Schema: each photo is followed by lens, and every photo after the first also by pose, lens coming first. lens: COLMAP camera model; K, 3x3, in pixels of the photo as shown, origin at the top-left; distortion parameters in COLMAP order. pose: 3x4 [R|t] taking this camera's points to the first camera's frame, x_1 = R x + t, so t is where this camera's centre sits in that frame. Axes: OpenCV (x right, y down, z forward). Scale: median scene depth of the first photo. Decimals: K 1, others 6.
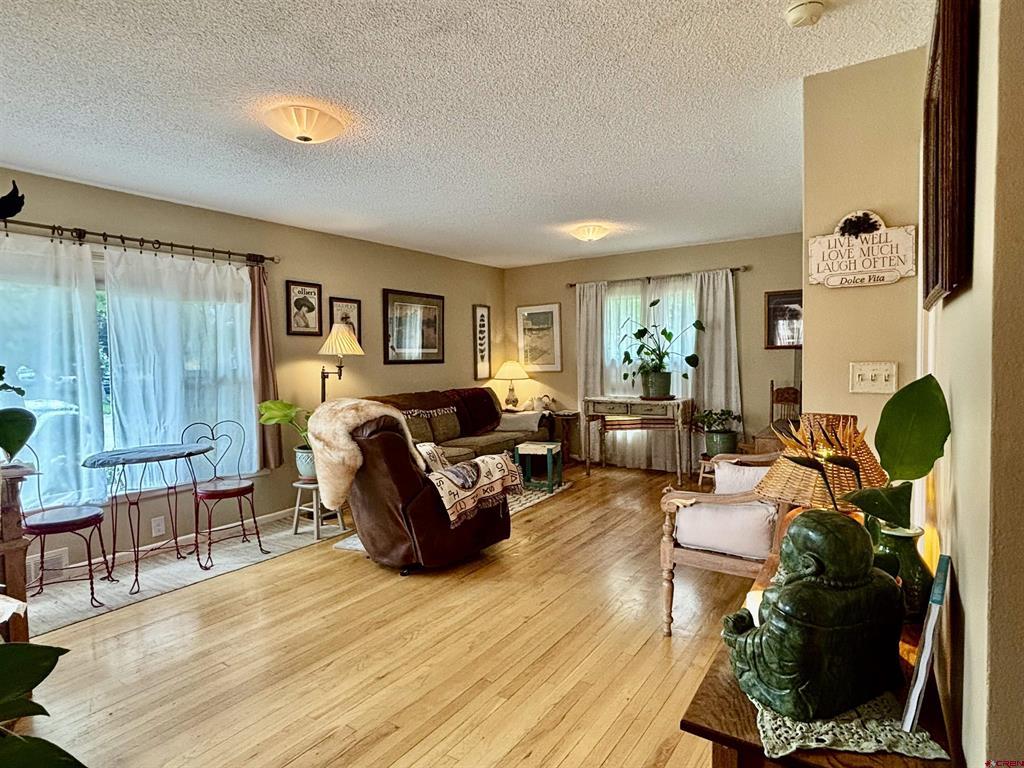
lens RADIAL K [[582.3, 0, 513.2], [0, 582.3, 373.8], [0, 0, 1]] dist [0.002517, -0.000301]
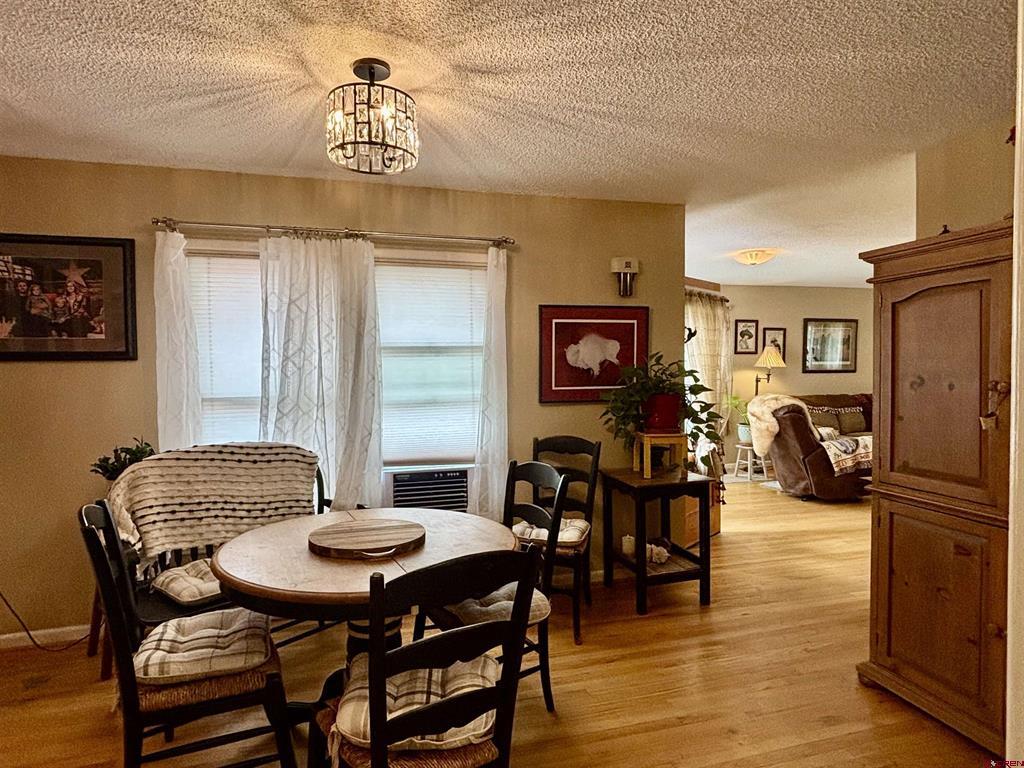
lens RADIAL K [[582.3, 0, 513.2], [0, 582.3, 373.8], [0, 0, 1]] dist [0.002517, -0.000301]
pose [[0.757014, 0.026210, -0.652873, 0.221511], [-0.032180, 0.999478, 0.002811, 0.003396], [0.652606, 0.018881, 0.757462, -0.683177]]
